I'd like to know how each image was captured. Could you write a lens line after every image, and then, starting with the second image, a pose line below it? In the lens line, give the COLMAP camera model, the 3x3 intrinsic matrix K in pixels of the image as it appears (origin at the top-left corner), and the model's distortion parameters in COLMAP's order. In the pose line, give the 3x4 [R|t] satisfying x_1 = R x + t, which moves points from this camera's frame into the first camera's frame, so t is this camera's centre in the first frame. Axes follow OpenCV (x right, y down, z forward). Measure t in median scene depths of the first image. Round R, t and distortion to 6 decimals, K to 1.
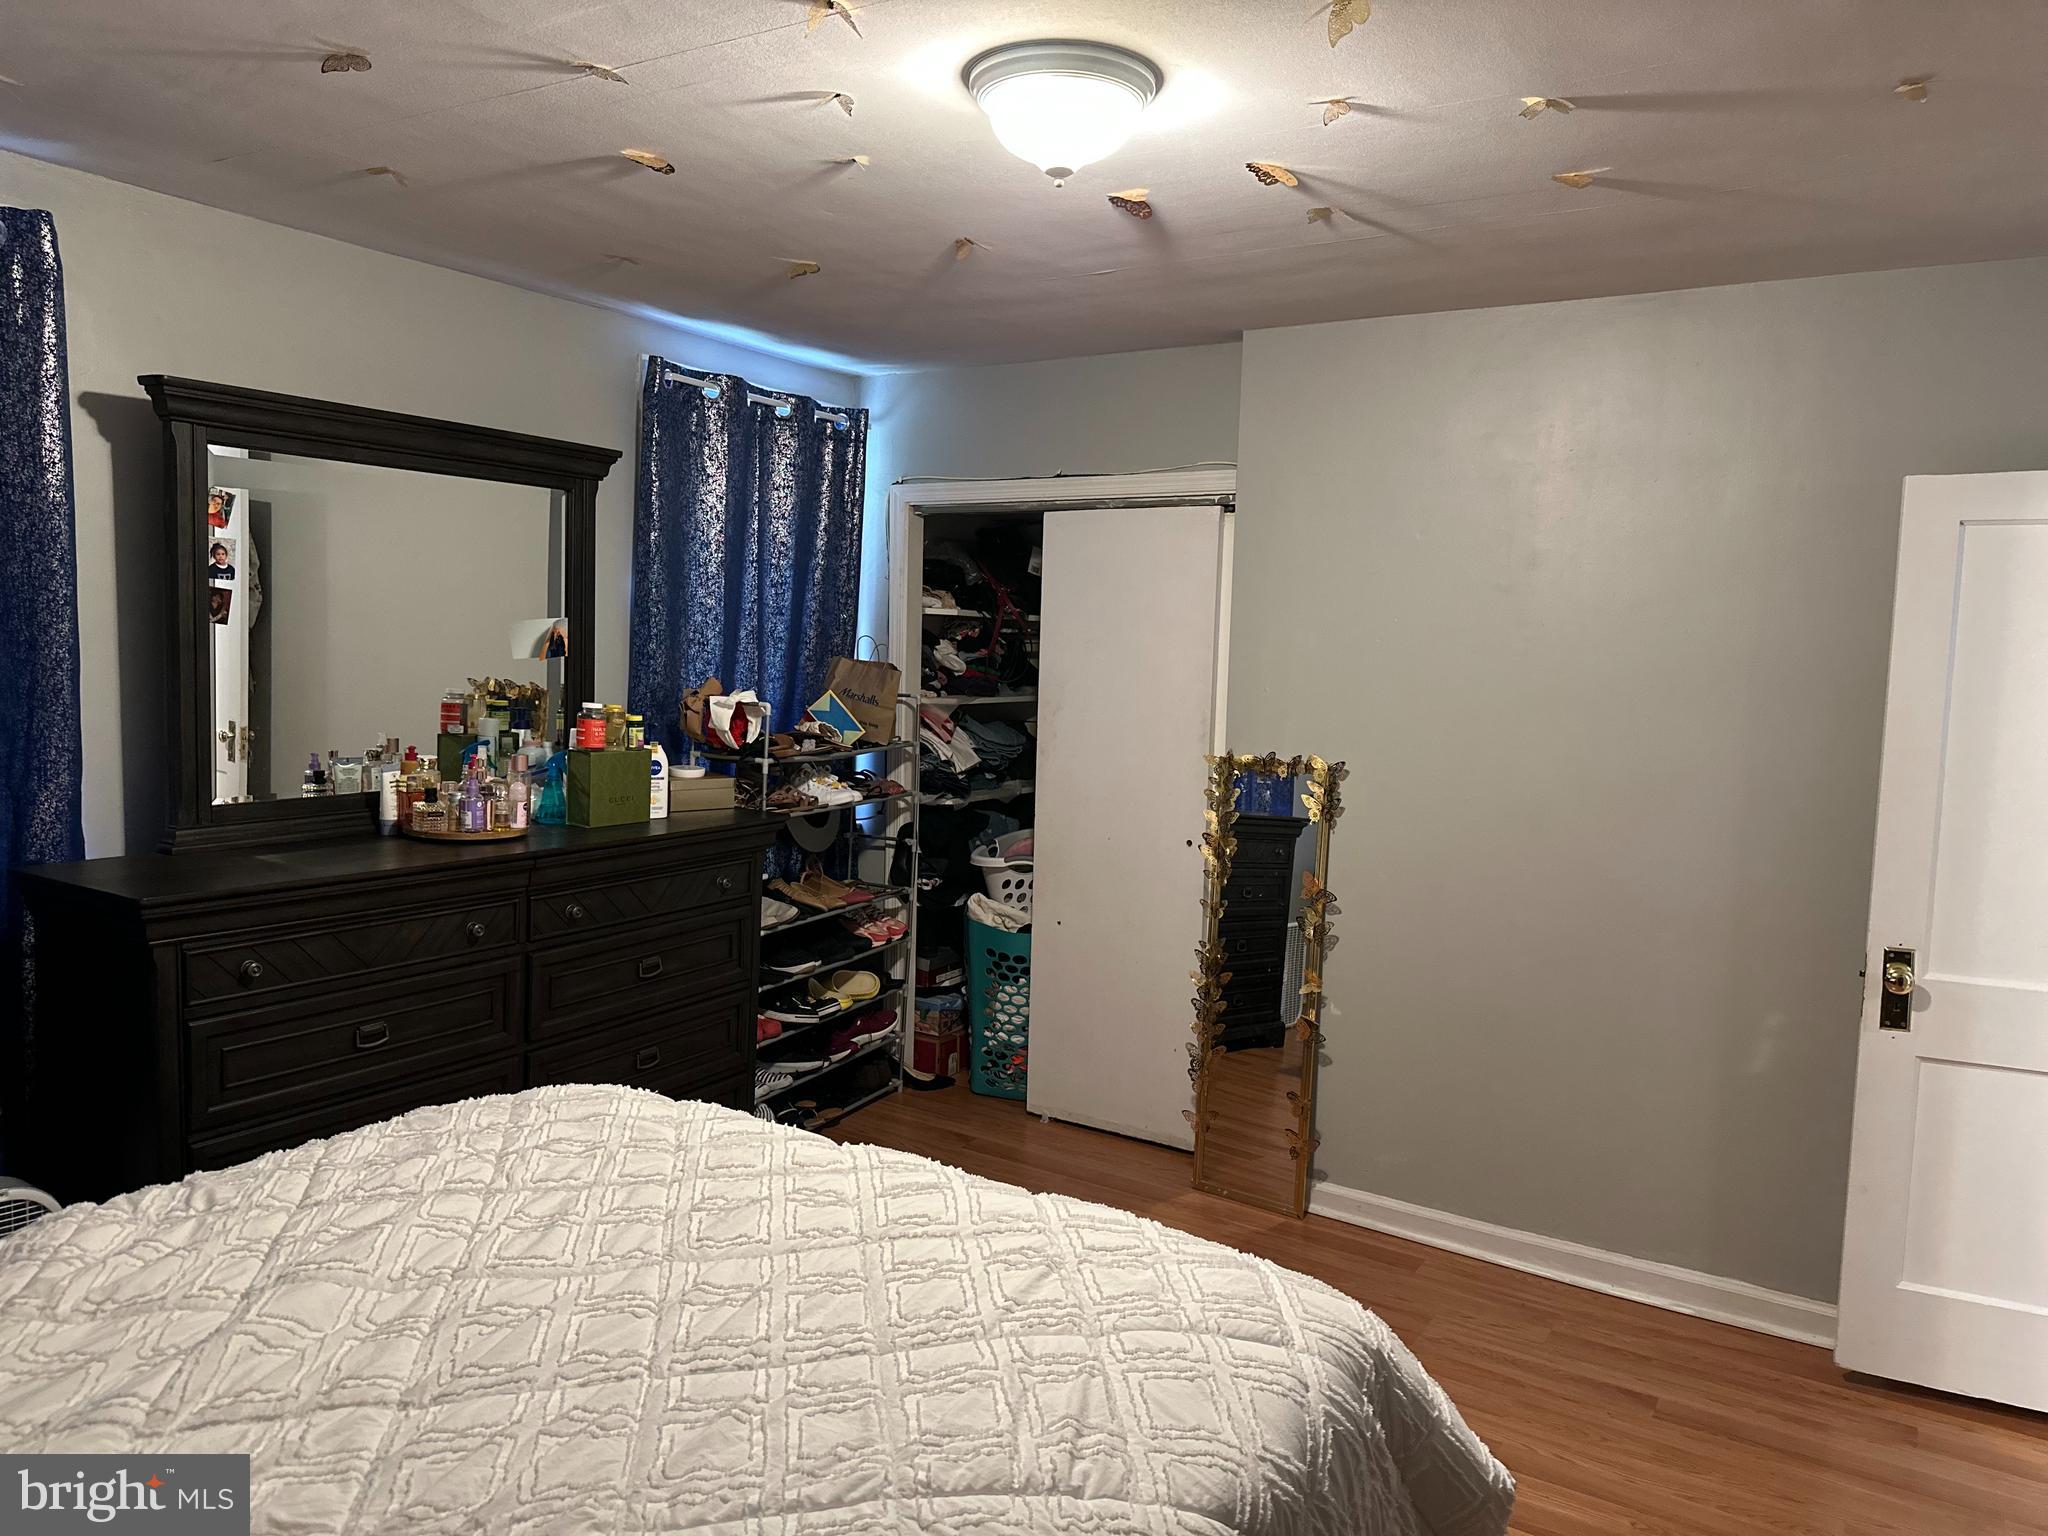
lens RADIAL K [[1439.1, 0, 1005.5], [0, 1439.1, 770.5], [0, 0, 1]] dist [0.063343, -0.081624]
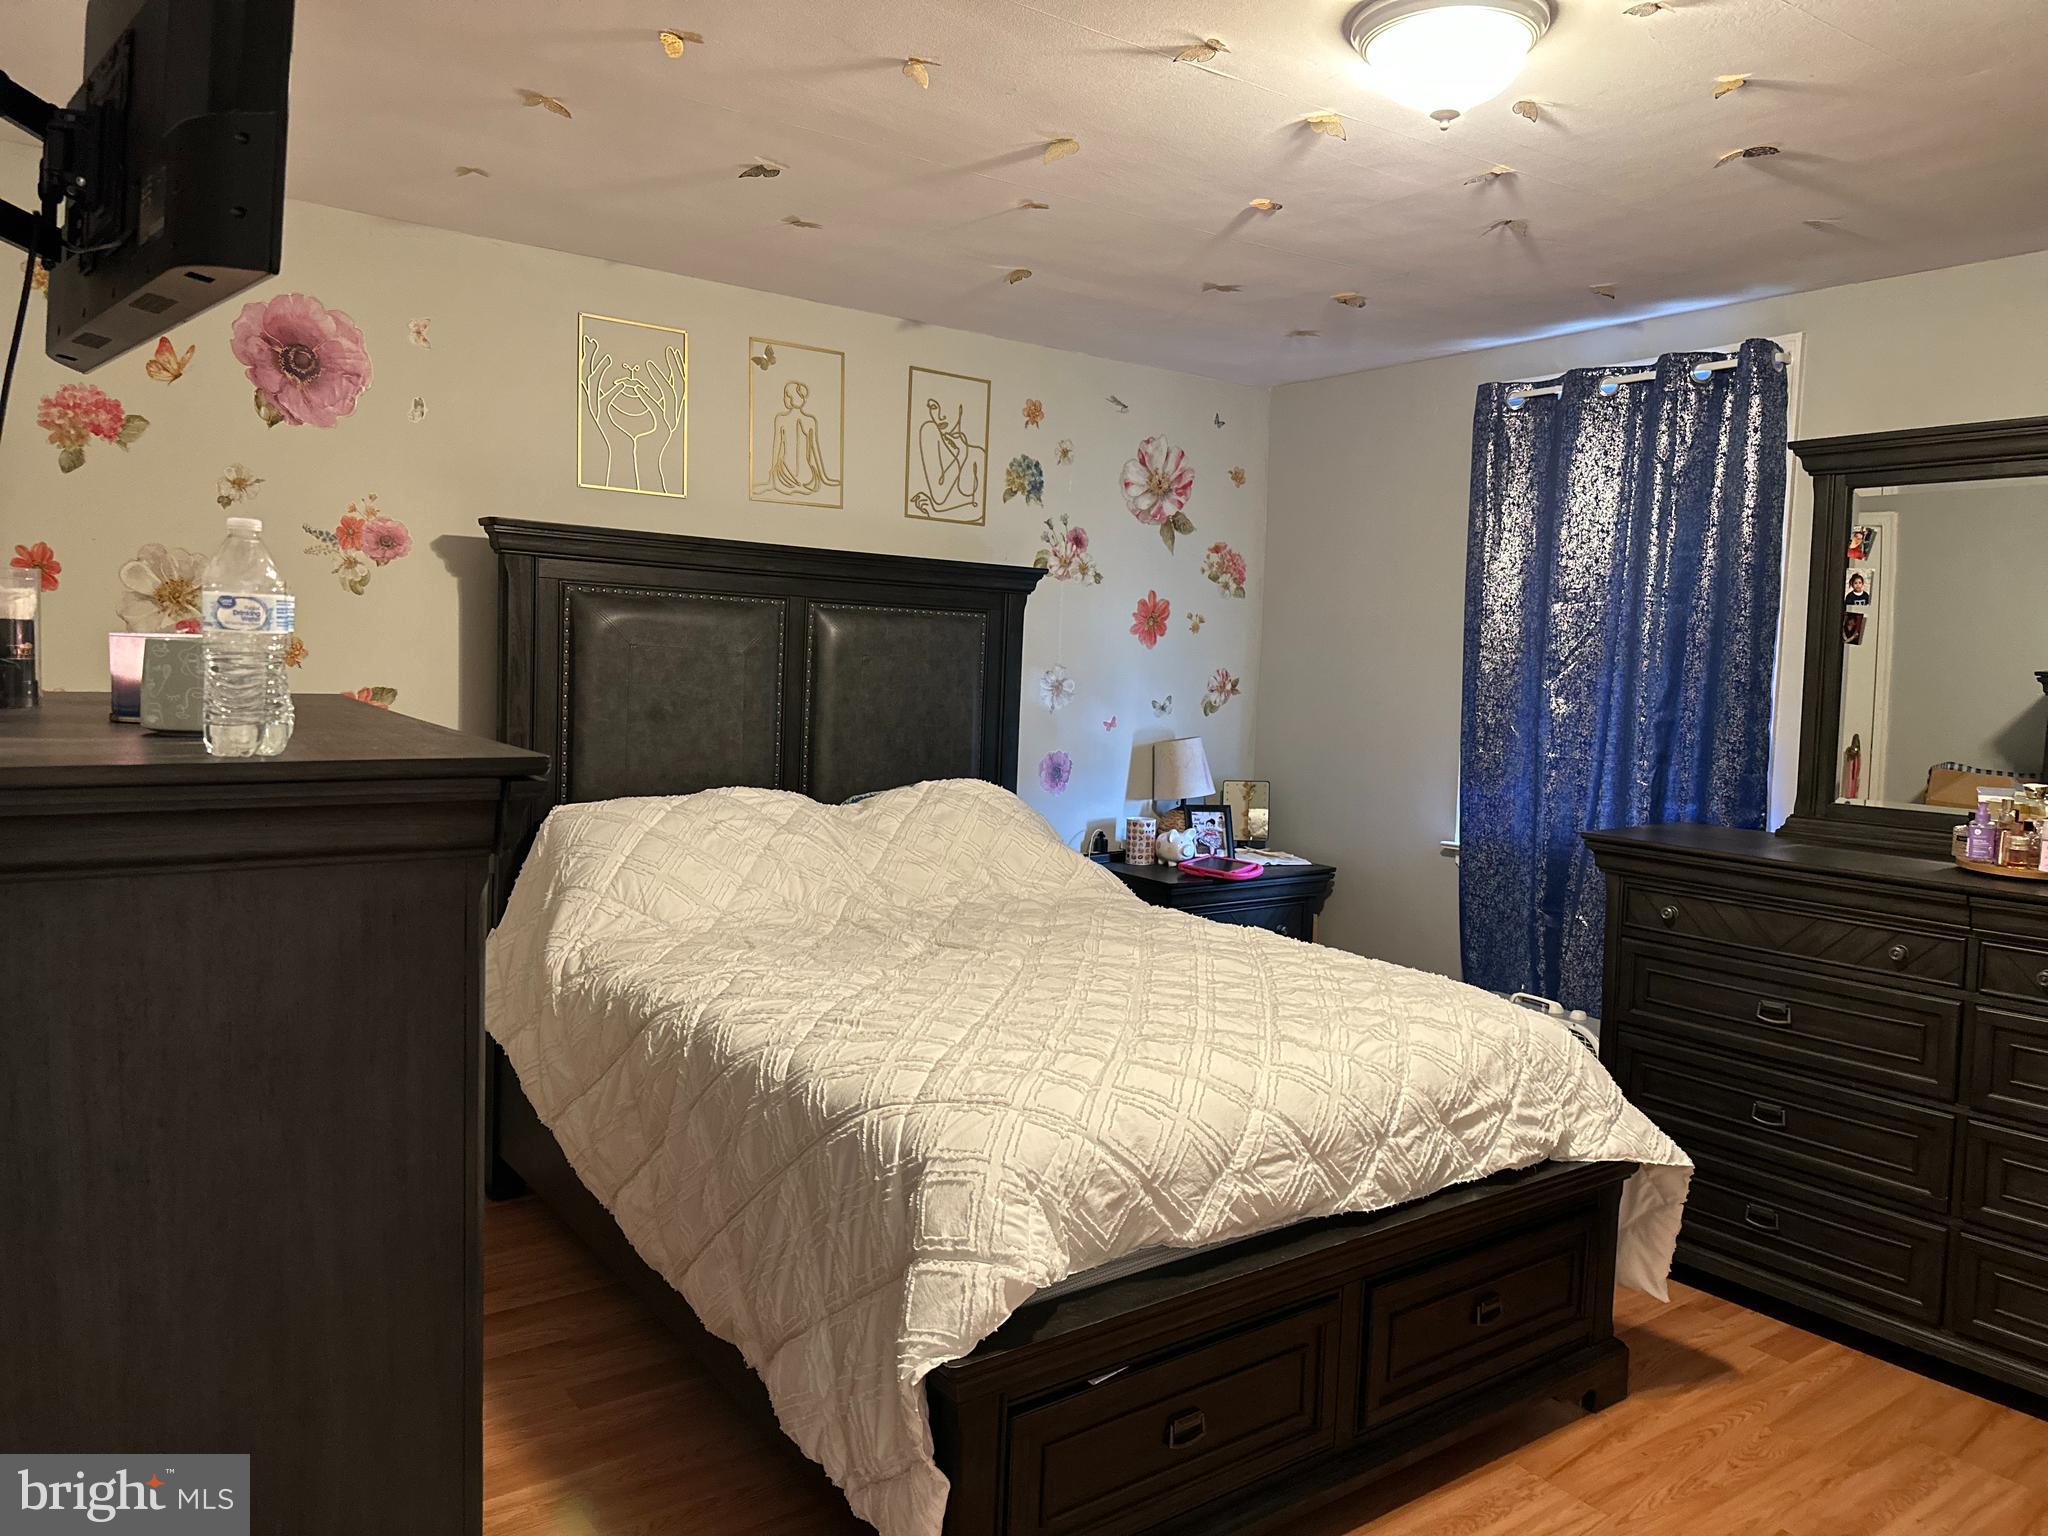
lens RADIAL K [[1439.1, 0, 1028.2], [0, 1439.1, 758.4], [0, 0, 1]] dist [0.063343, -0.081624]
pose [[-0.388623, 0.012791, -0.921308, 0.569137], [-0.133377, 0.988591, 0.069986, -0.004861], [0.911692, 0.150080, -0.382483, 0.643925]]
